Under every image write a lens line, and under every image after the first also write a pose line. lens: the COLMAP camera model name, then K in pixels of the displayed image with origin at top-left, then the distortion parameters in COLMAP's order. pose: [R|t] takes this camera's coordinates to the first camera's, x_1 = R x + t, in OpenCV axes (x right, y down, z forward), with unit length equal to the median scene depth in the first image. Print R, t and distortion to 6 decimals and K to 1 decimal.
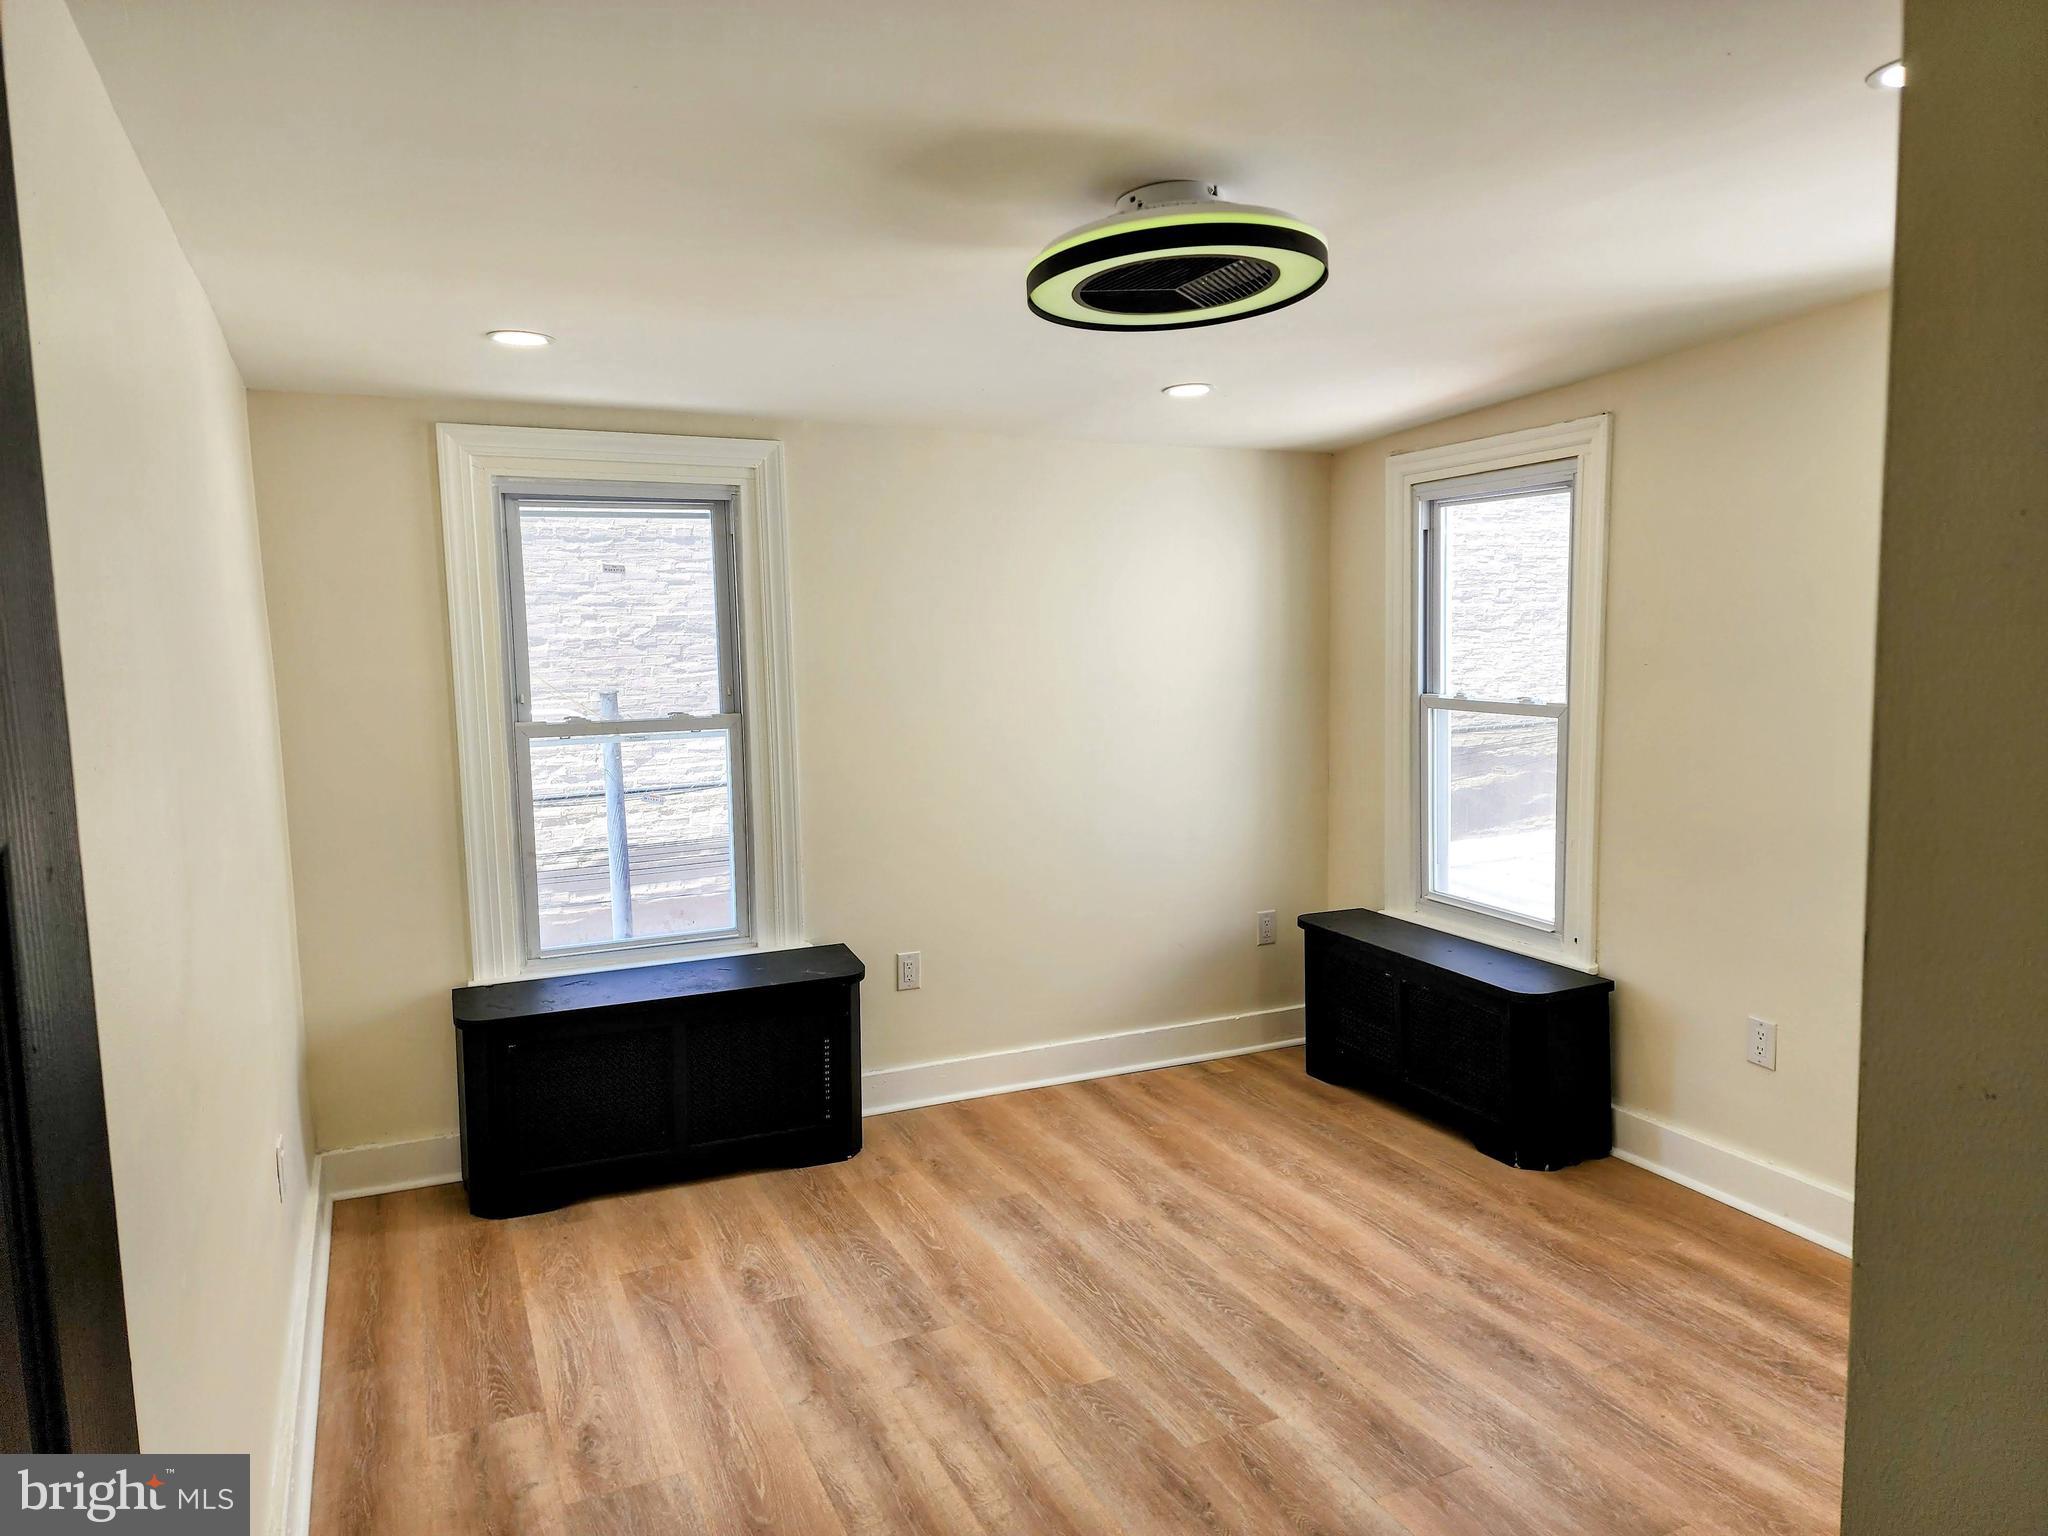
lens RADIAL K [[1383.1, 0, 1027.1], [0, 1383.1, 775.6], [0, 0, 1]] dist [0.032617, -0.002756]
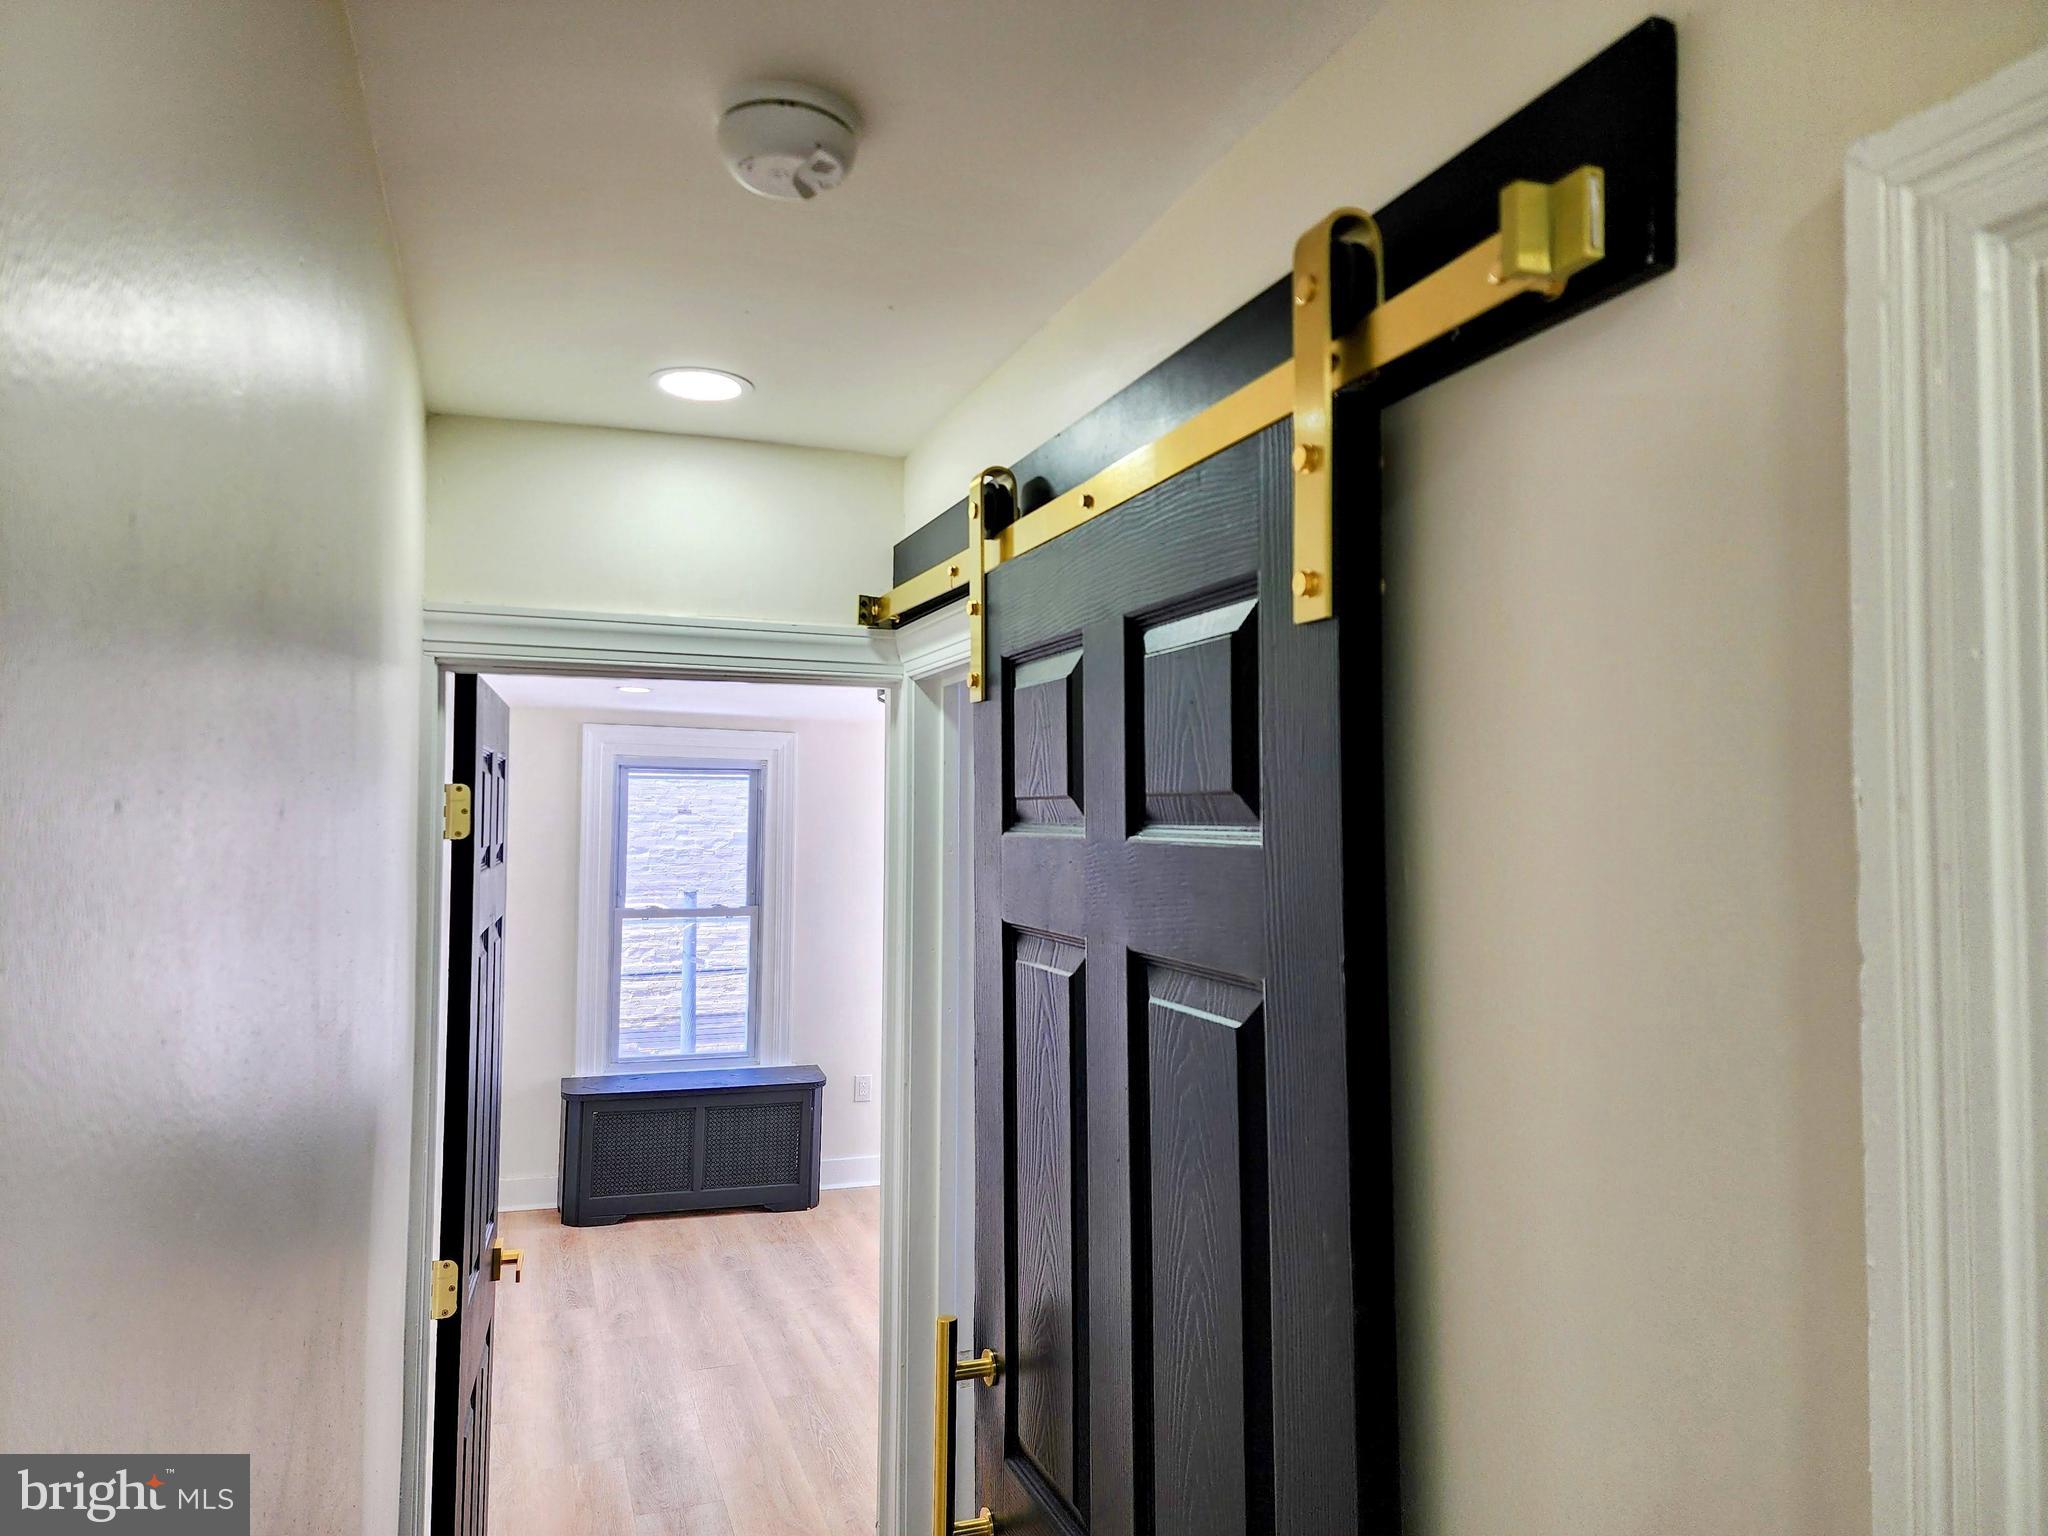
lens RADIAL K [[1439.5, 0, 1024.0], [0, 1439.5, 768.0], [0, 0, 1]] dist [0.001123, -0.000805]
pose [[0.995823, 0.023930, -0.088114, 0.221618], [-0.037351, 0.987368, -0.153975, 0.038031], [0.083317, 0.156623, 0.984138, -0.559157]]
